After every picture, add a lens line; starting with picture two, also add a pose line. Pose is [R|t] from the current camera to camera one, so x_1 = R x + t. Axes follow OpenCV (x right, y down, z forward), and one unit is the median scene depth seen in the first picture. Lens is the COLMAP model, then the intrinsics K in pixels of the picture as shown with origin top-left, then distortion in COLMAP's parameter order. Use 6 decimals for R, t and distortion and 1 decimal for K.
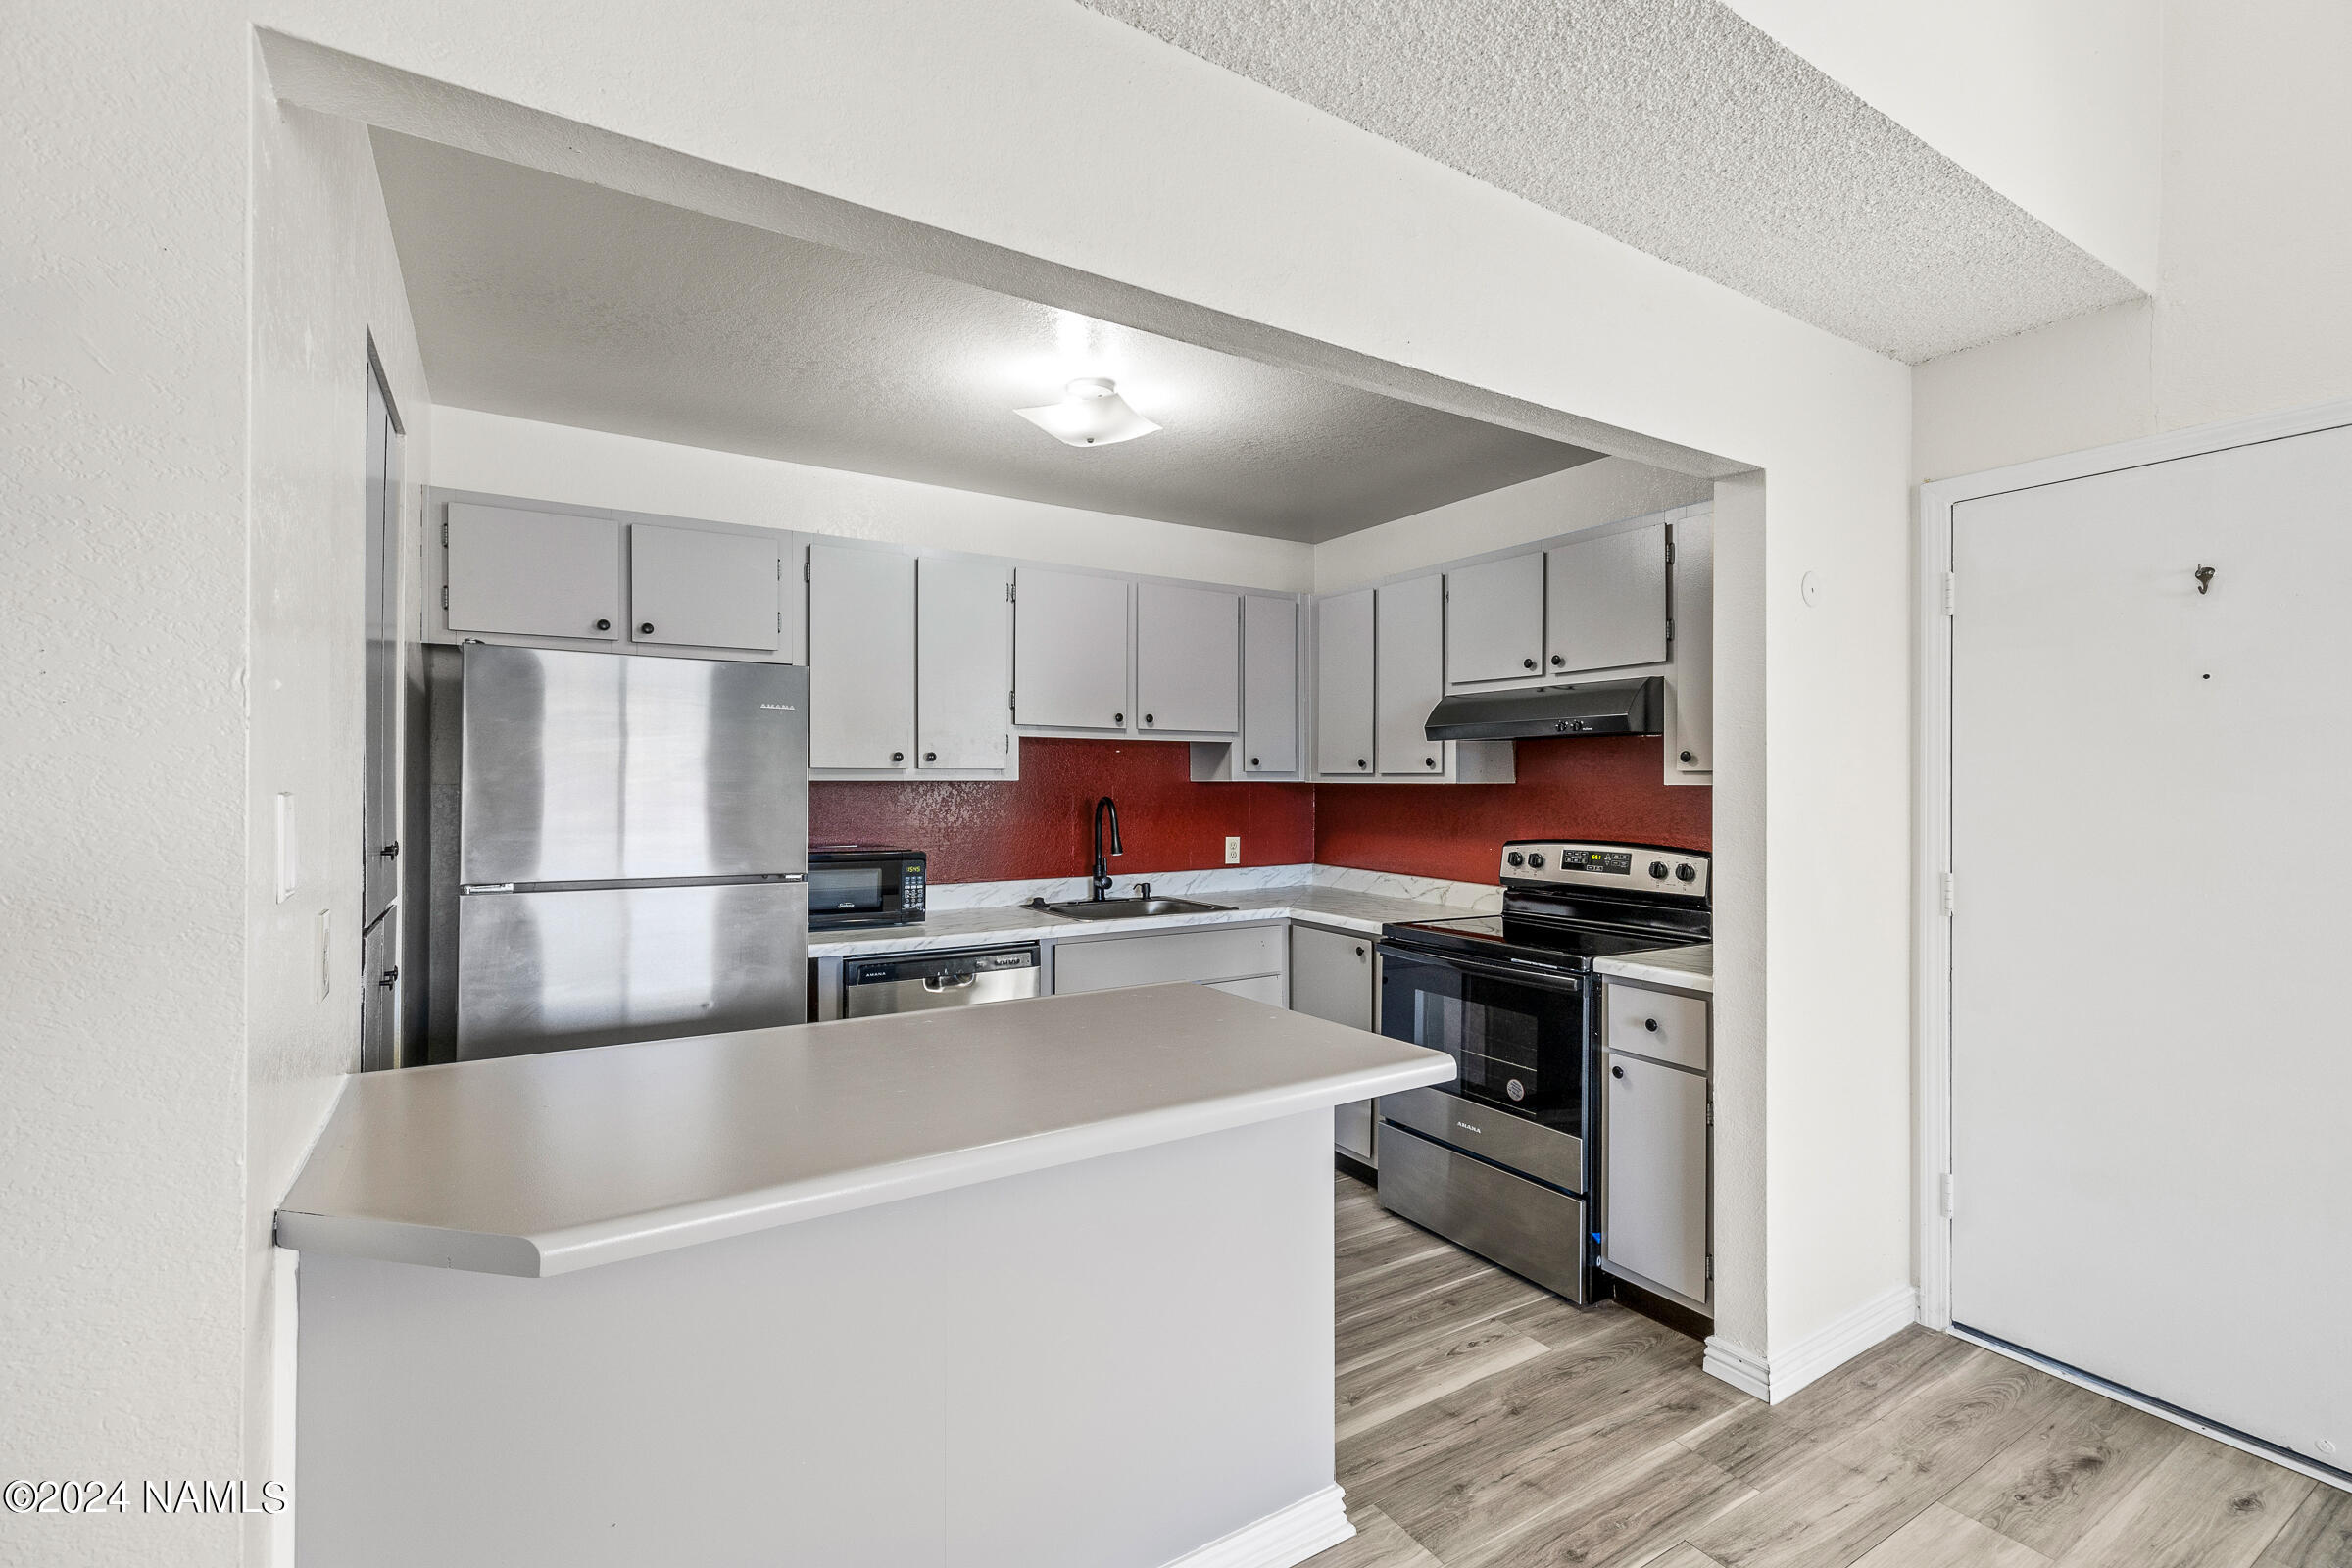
lens RADIAL K [[1053.6, 0, 1171.7], [0, 1053.6, 784.8], [0, 0, 1]] dist [0.011718, -0.001307]
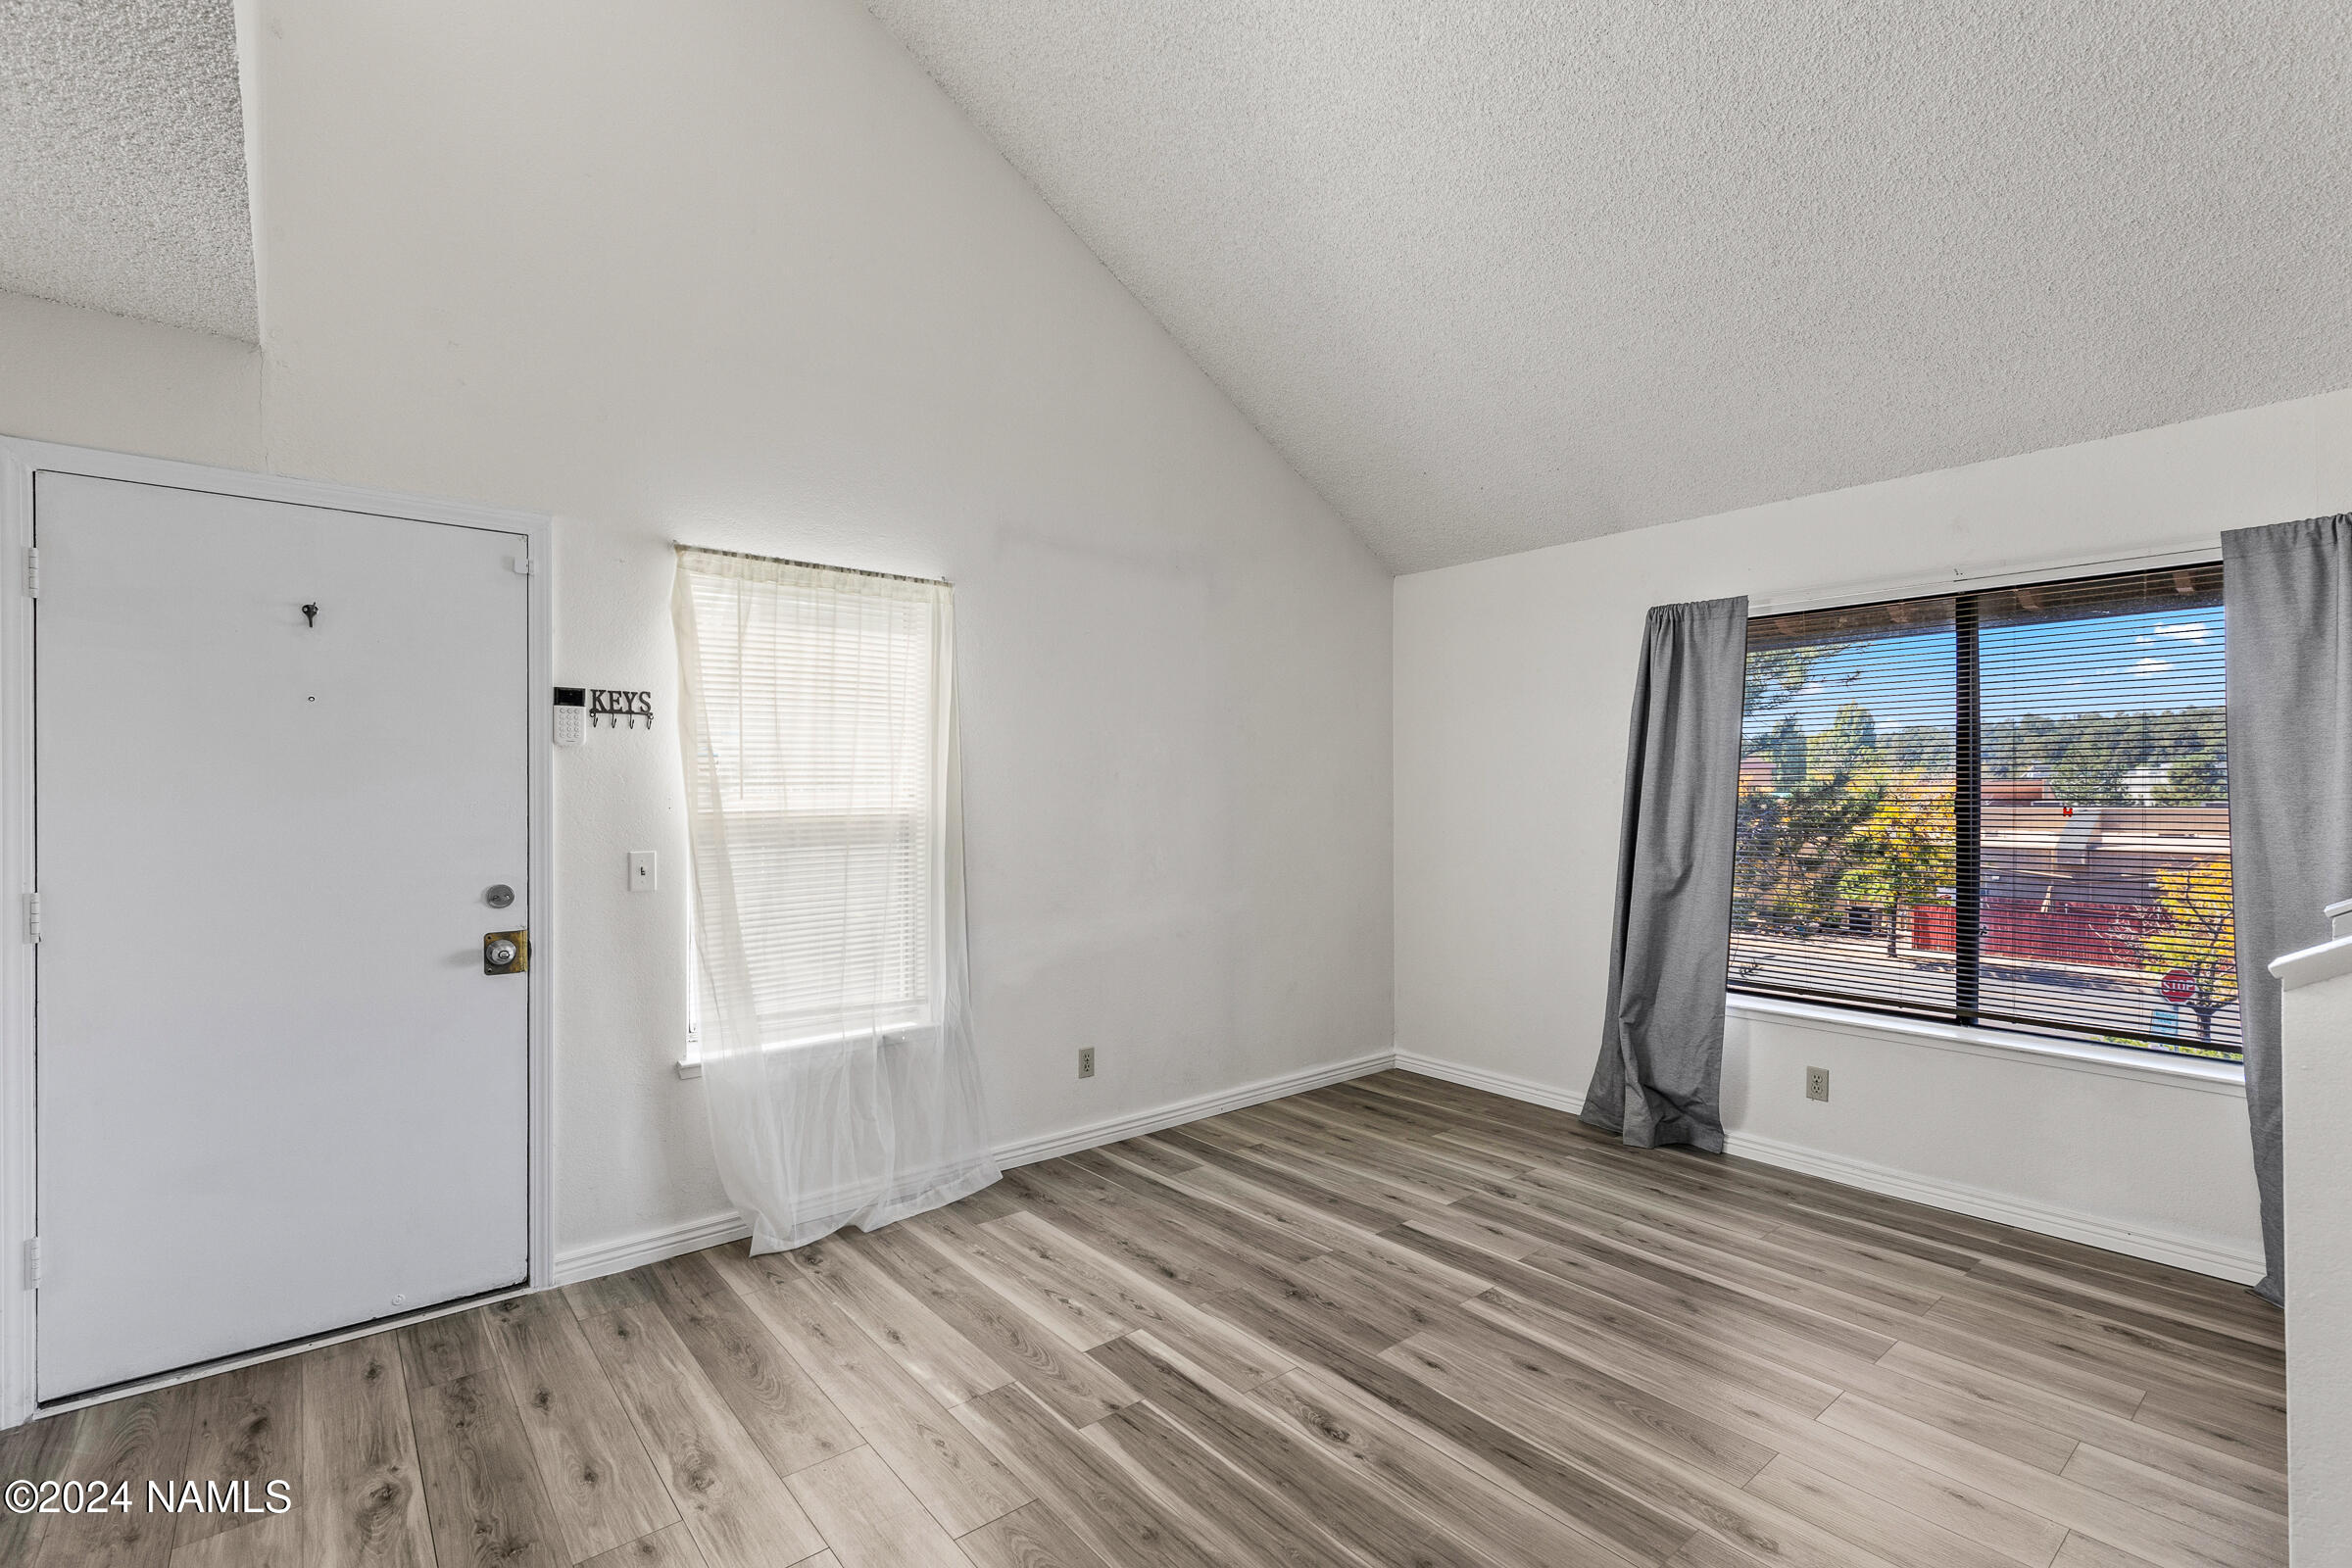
lens RADIAL K [[1053.6, 0, 1177.9], [0, 1053.6, 797.3], [0, 0, 1]] dist [0.011718, -0.001307]
pose [[-0.130395, -0.007071, 0.991437, -0.200311], [-0.002504, 0.999974, 0.006802, -0.003098], [-0.991459, -0.001595, -0.130409, 0.141714]]
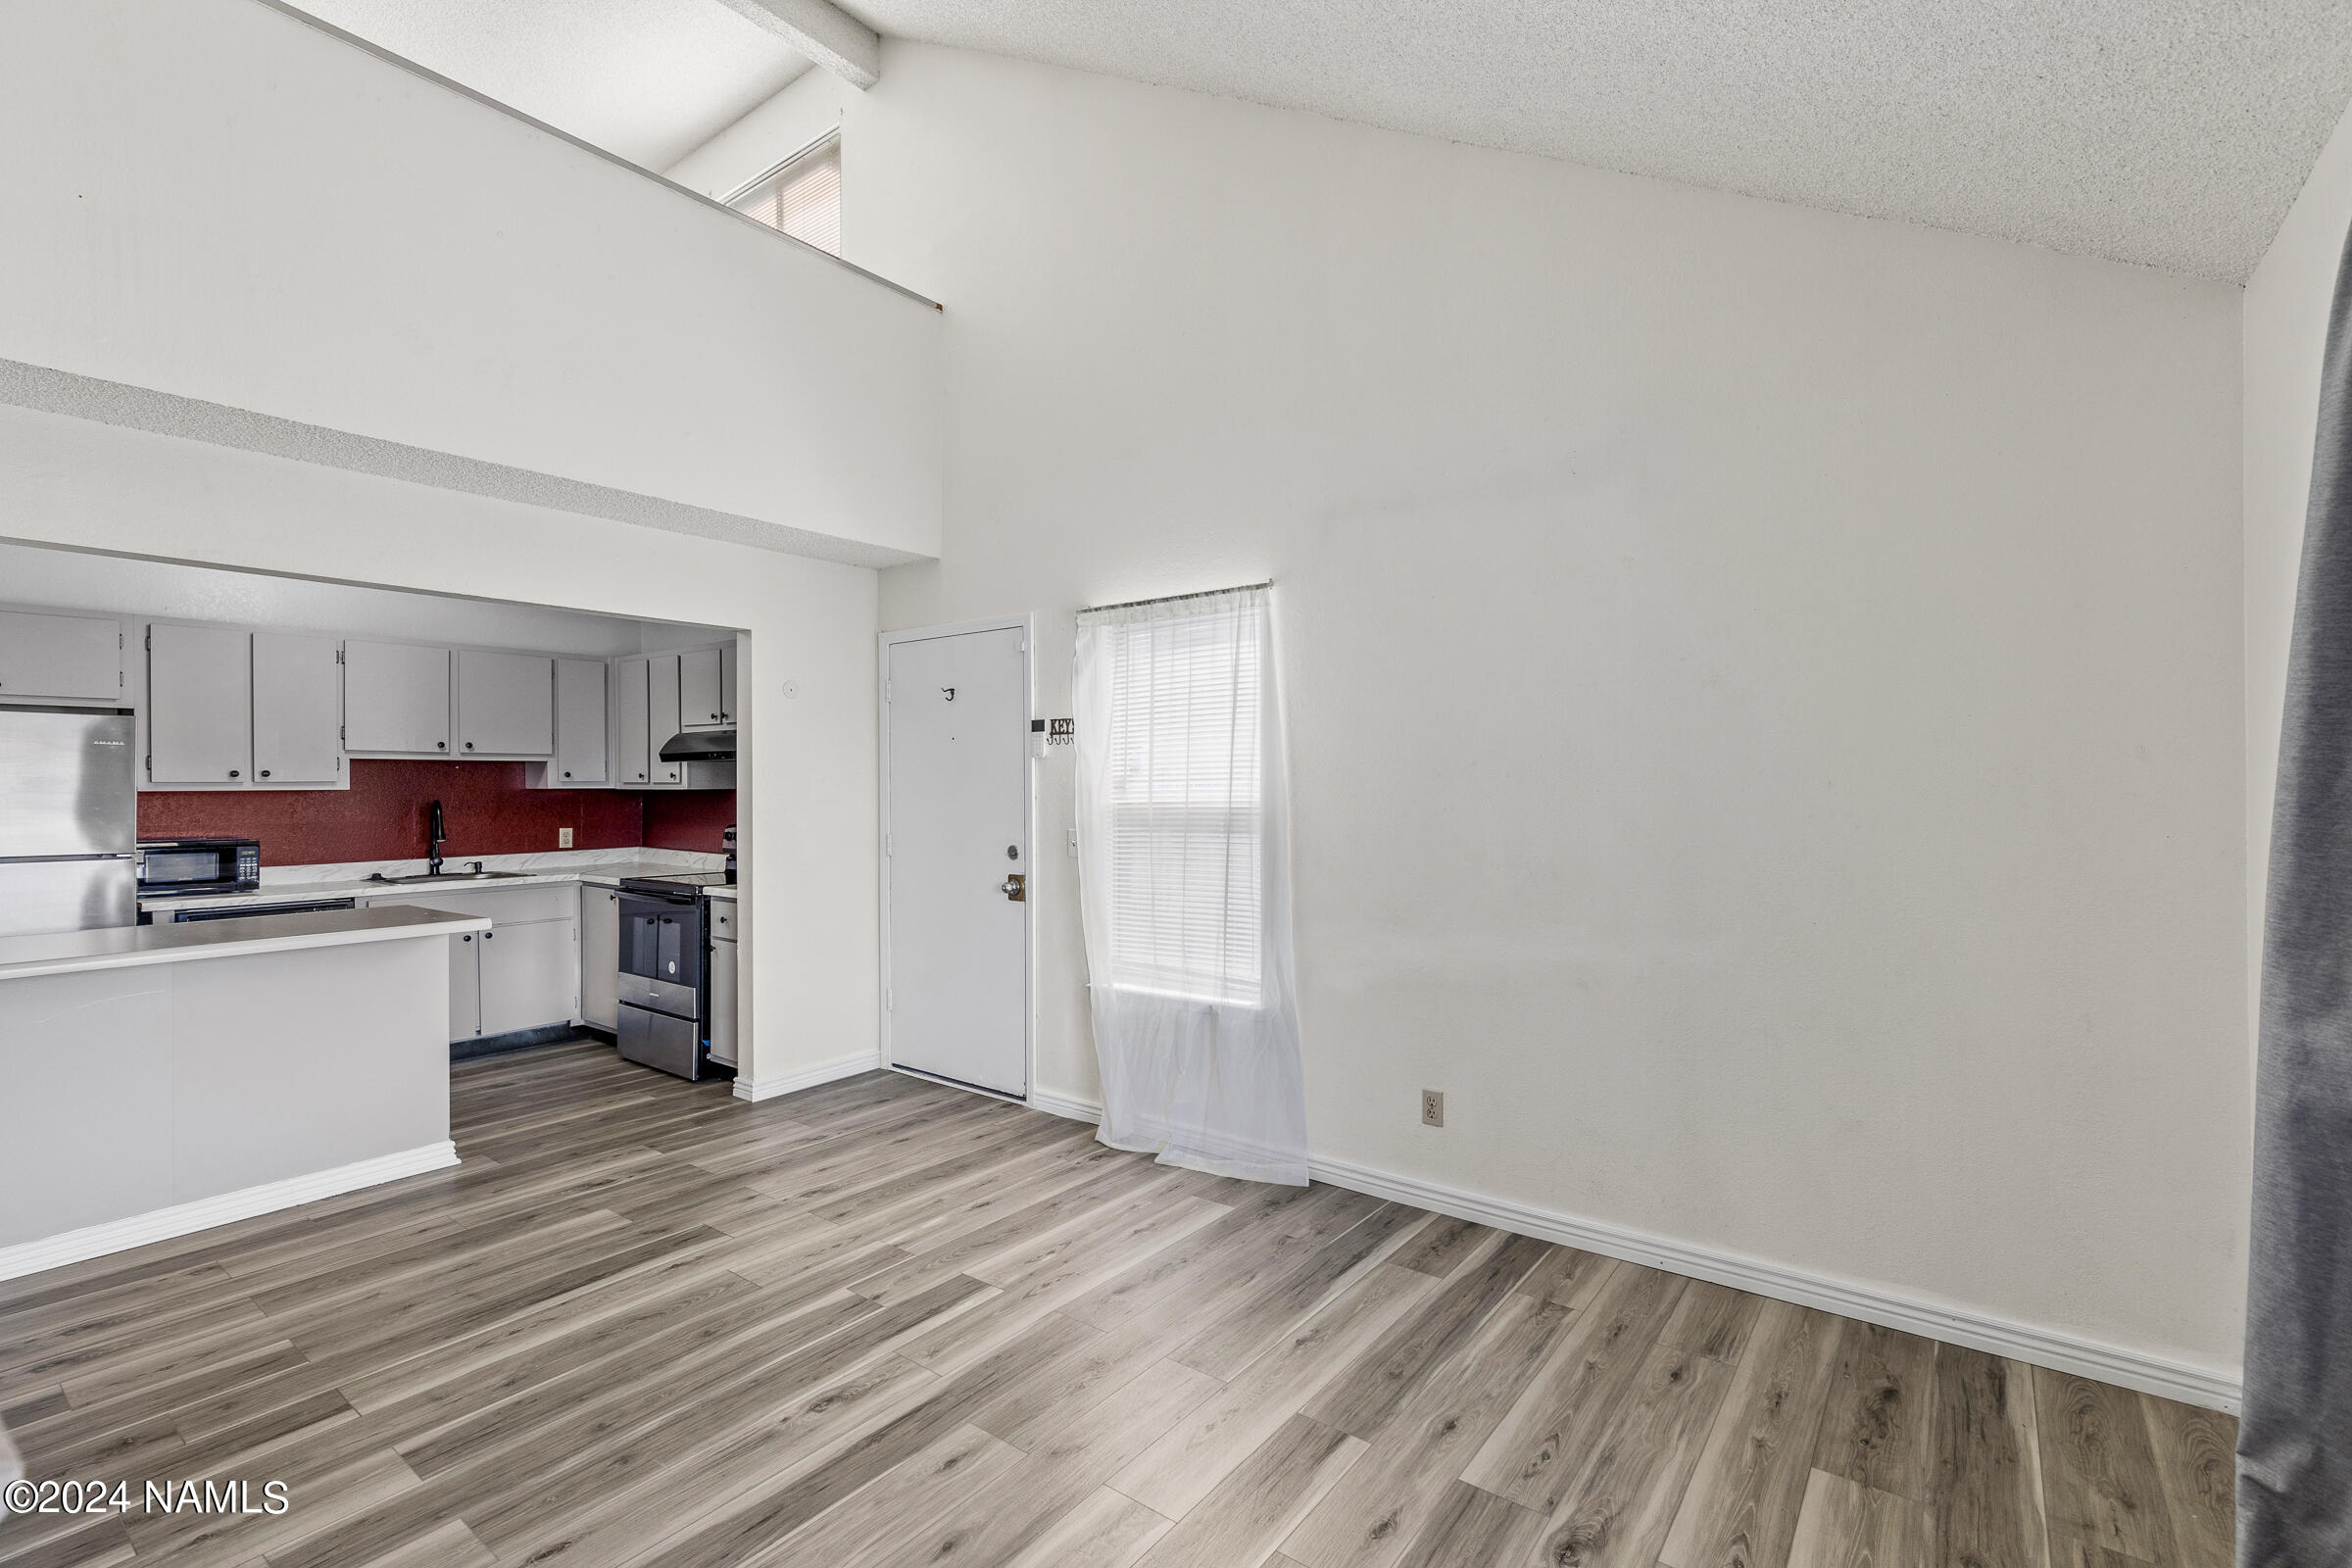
lens RADIAL K [[1053.6, 0, 1166.0], [0, 1053.6, 786.6], [0, 0, 1]] dist [0.011718, -0.001307]
pose [[0.937244, -0.006880, 0.348605, 0.414813], [0.006900, 0.999975, 0.001185, -0.002270], [-0.348605, 0.001295, 0.937269, -0.771200]]
